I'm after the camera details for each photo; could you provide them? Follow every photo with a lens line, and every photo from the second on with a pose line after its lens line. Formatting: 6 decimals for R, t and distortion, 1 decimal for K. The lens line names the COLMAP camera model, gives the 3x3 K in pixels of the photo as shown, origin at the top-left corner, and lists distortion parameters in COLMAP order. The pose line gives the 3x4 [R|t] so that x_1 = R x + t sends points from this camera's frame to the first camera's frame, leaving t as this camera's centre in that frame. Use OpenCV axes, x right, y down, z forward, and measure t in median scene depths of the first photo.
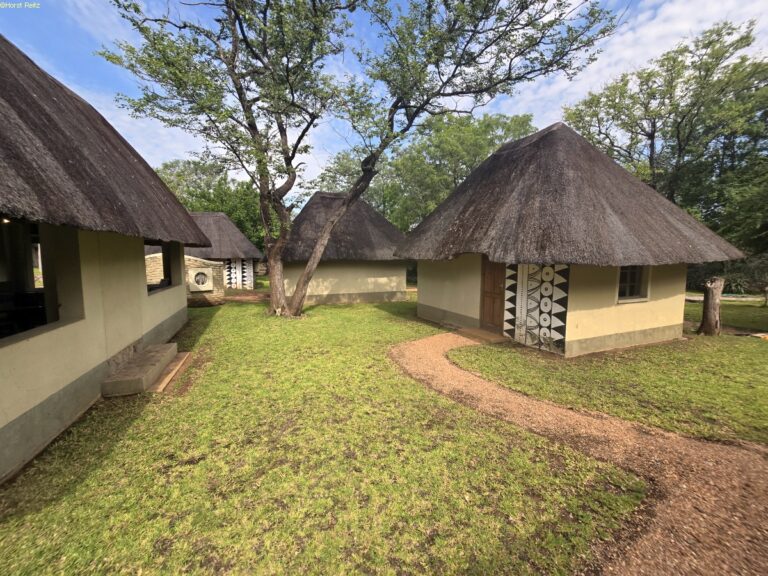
lens RADIAL K [[307.6, 0, 383.6], [0, 307.6, 283.1], [0, 0, 1]] dist [-0.001898, 0.000287]
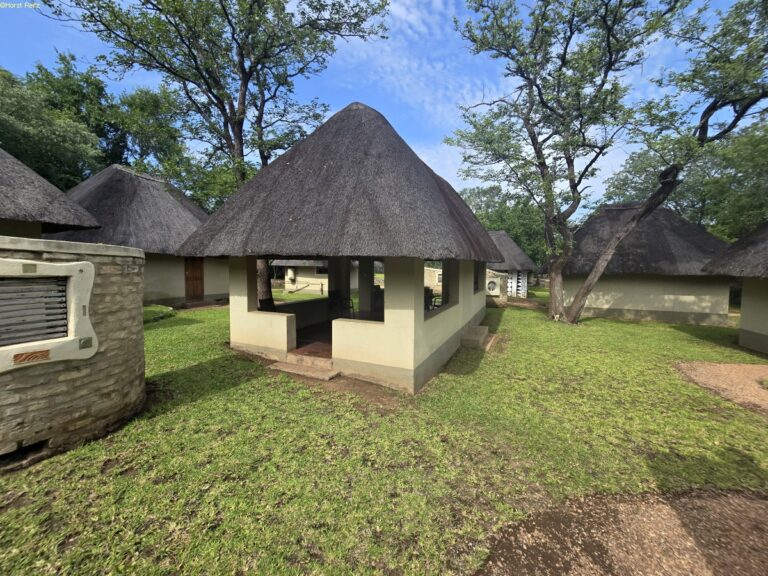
lens RADIAL K [[307.6, 0, 383.6], [0, 307.6, 283.1], [0, 0, 1]] dist [-0.001898, 0.000287]
pose [[0.686277, 0.042517, -0.726096, 0.047843], [-0.065816, 0.997825, -0.003779, 0.009517], [0.724356, 0.050382, 0.687583, -0.273335]]
